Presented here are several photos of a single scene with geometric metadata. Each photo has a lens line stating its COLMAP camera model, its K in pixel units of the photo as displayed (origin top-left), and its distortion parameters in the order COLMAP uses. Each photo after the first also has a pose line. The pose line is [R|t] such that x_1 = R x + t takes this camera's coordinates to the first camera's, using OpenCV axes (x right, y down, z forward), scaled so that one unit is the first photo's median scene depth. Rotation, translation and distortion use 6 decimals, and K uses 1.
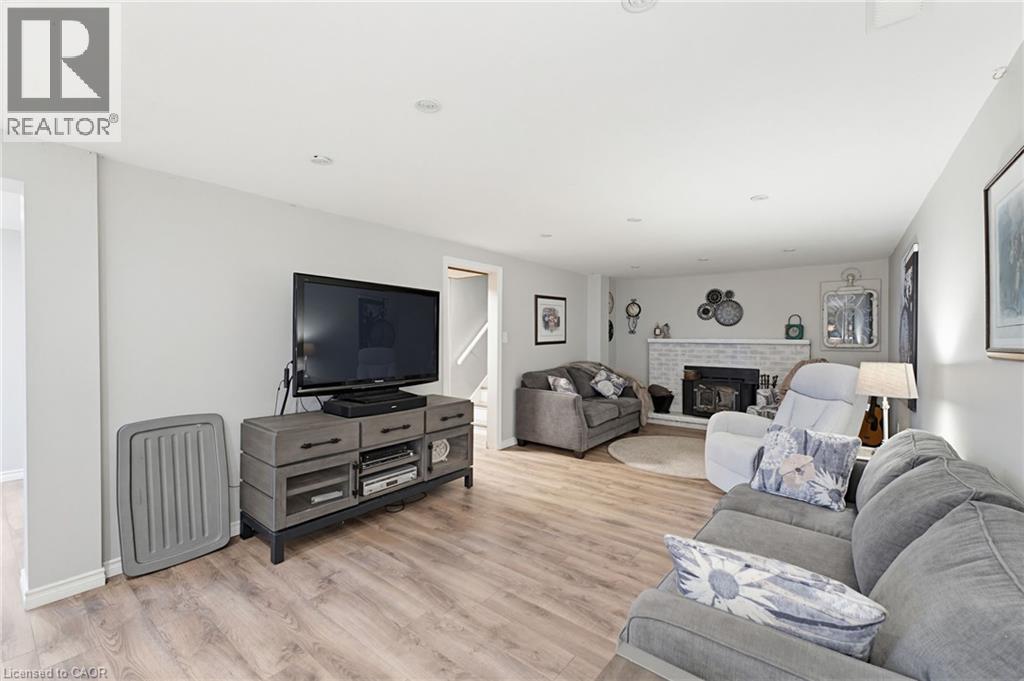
lens RADIAL K [[420.6, 0, 527.3], [0, 420.6, 335.3], [0, 0, 1]] dist [-0.002563, -0.000302]
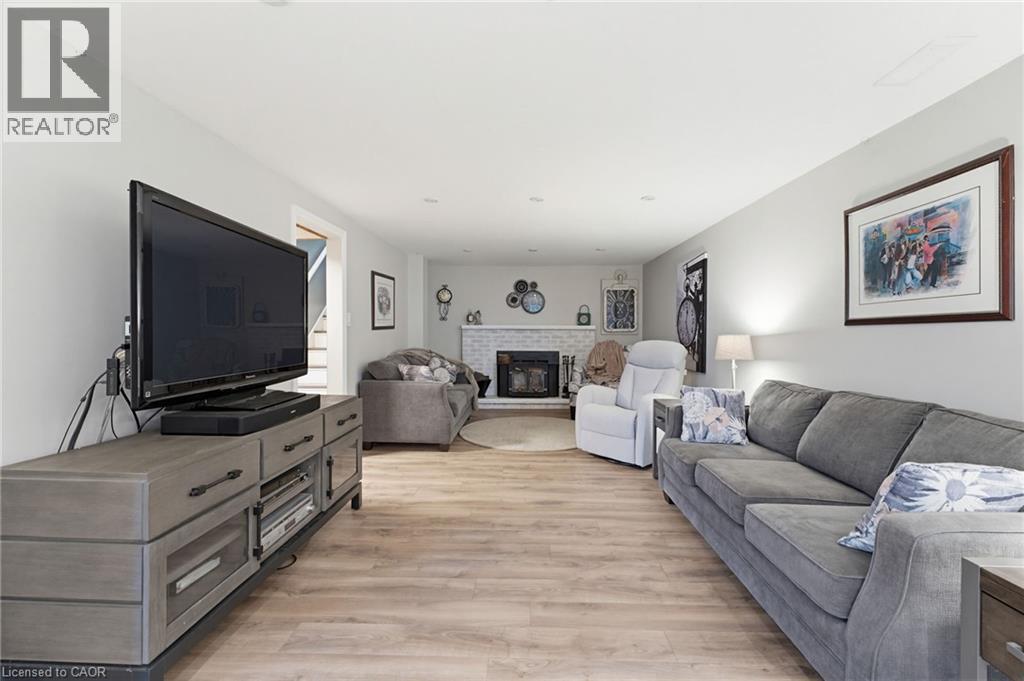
lens RADIAL K [[420.6, 0, 527.3], [0, 420.6, 335.3], [0, 0, 1]] dist [-0.002563, -0.000302]
pose [[0.811274, -0.009470, 0.584590, -0.334155], [-0.000476, 0.999858, 0.016858, 0.029242], [-0.584666, -0.013955, 0.811154, 0.191674]]
